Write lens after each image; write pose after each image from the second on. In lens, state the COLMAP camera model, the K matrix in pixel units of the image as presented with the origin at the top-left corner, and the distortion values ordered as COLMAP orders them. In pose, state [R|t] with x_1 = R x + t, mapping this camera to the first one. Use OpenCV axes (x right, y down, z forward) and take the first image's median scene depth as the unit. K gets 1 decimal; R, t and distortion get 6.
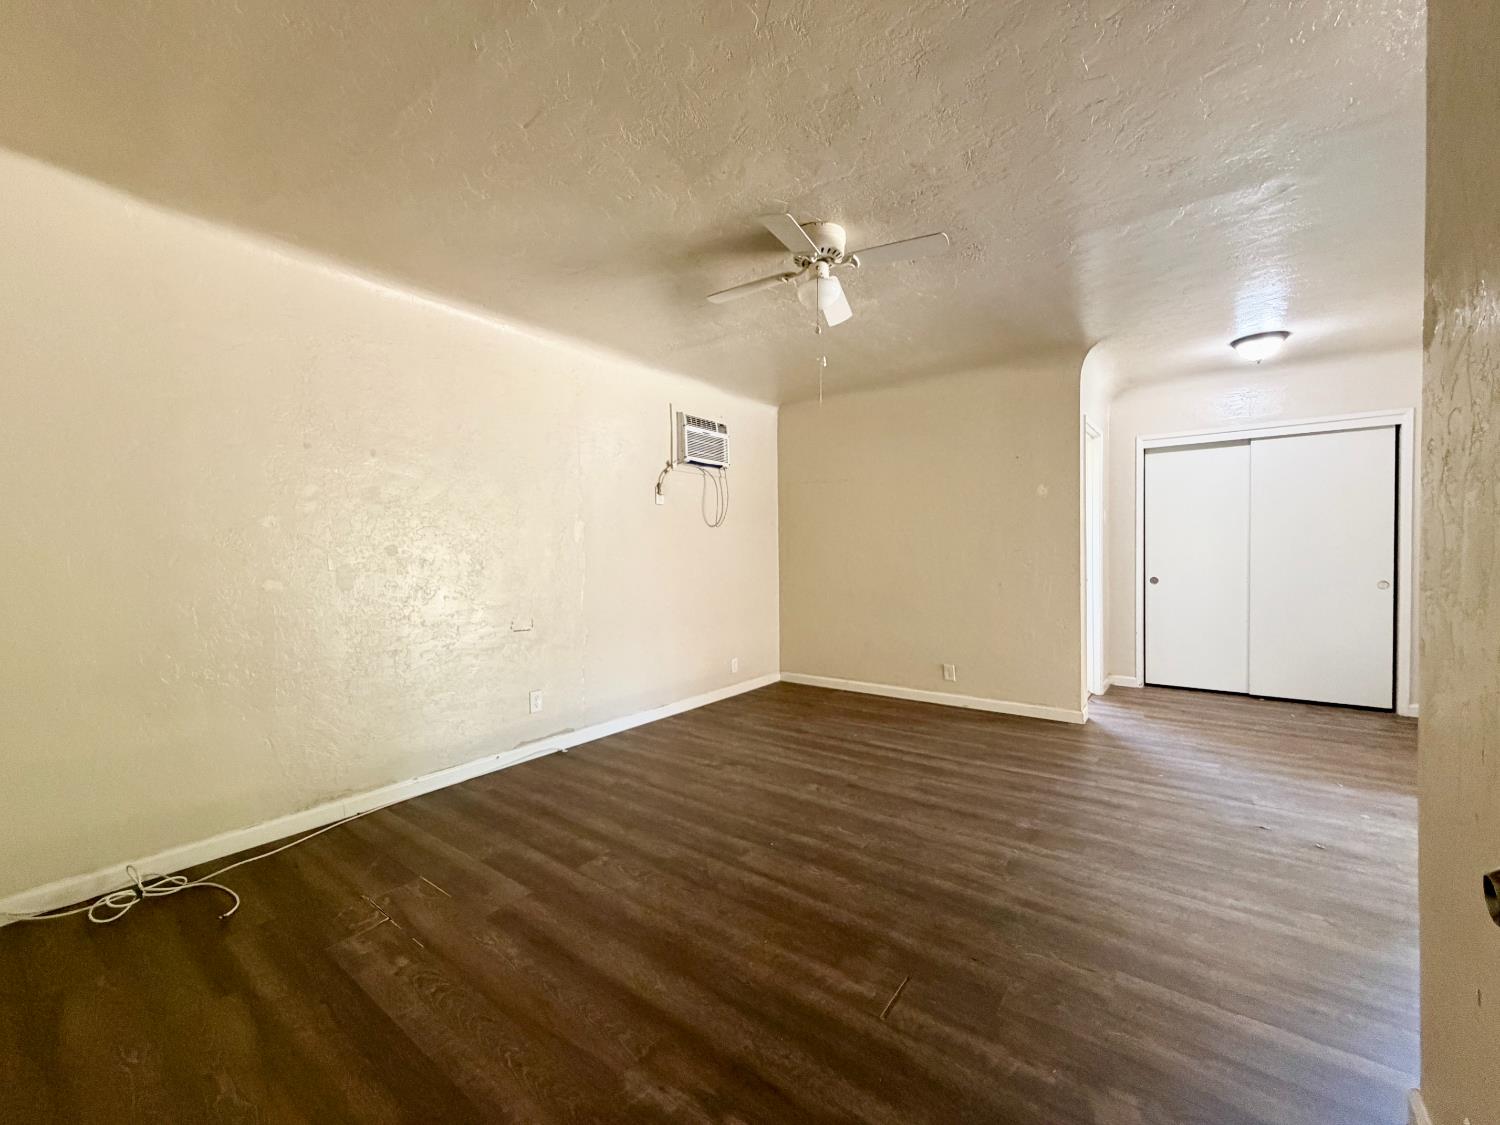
lens RADIAL K [[599.7, 0, 748.3], [0, 599.7, 563.0], [0, 0, 1]] dist [0.000553, 0.000224]
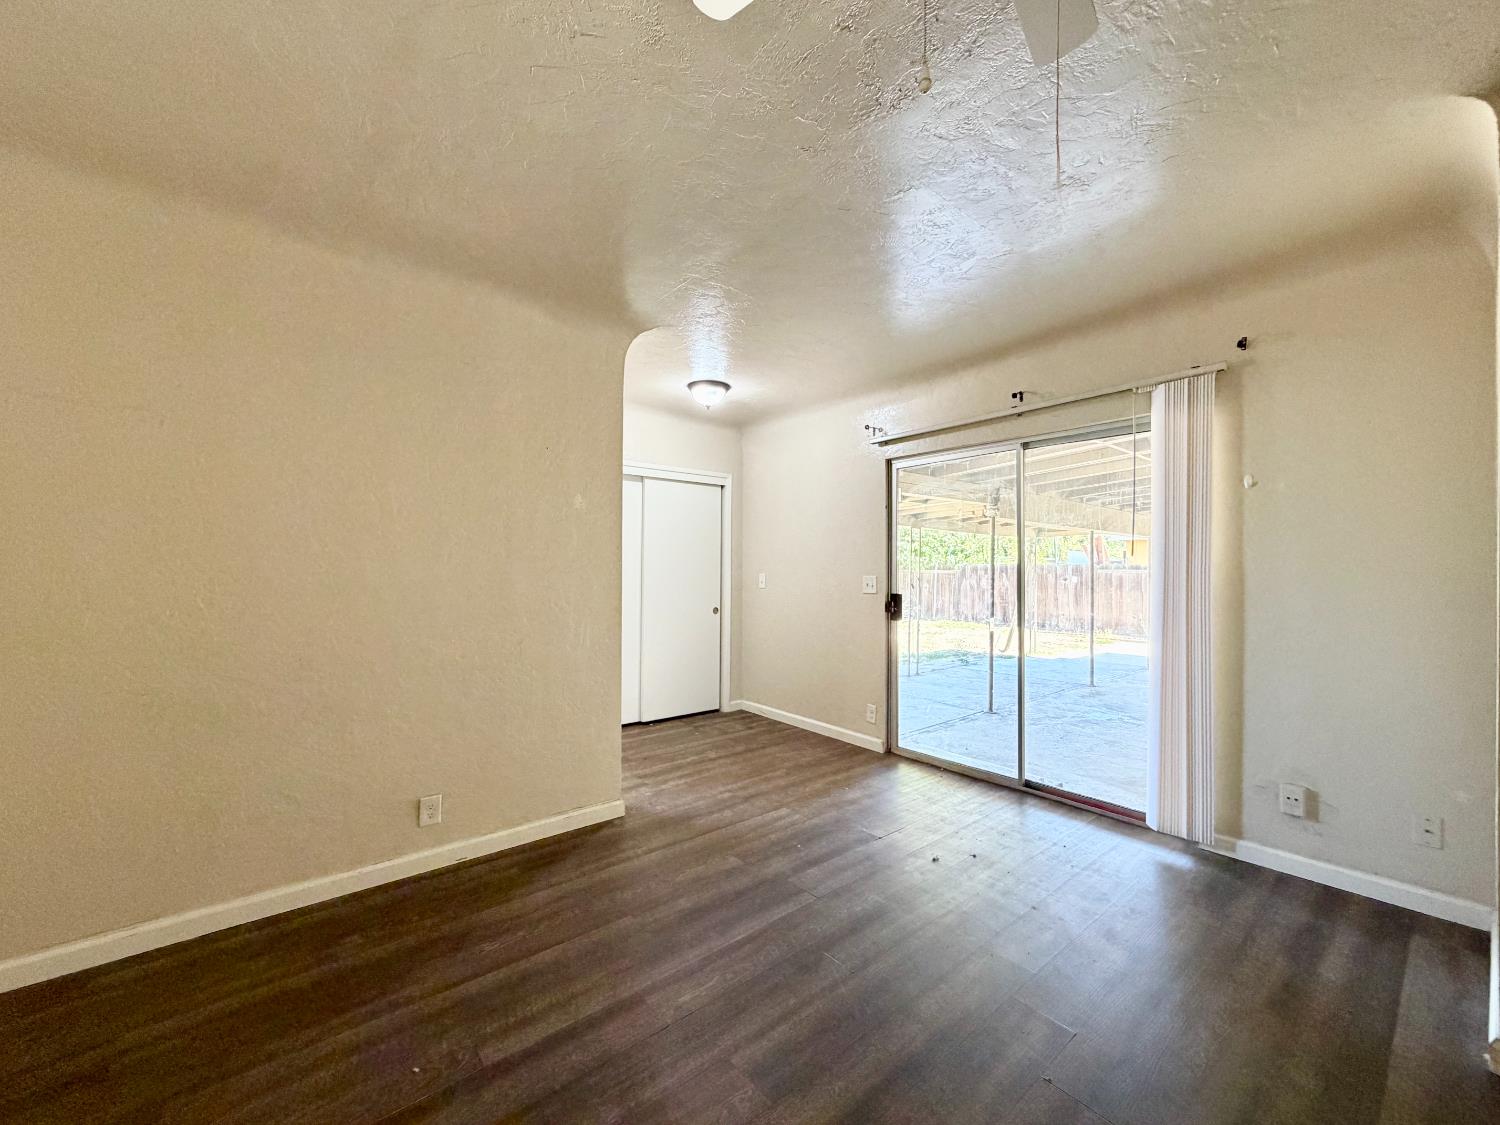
lens RADIAL K [[599.7, 0, 748.3], [0, 599.7, 563.0], [0, 0, 1]] dist [0.000553, 0.000224]
pose [[0.244953, 0.022055, 0.969284, -0.156142], [0.012303, 0.999590, -0.025854, -0.031686], [-0.969457, 0.018258, 0.244581, 0.692788]]
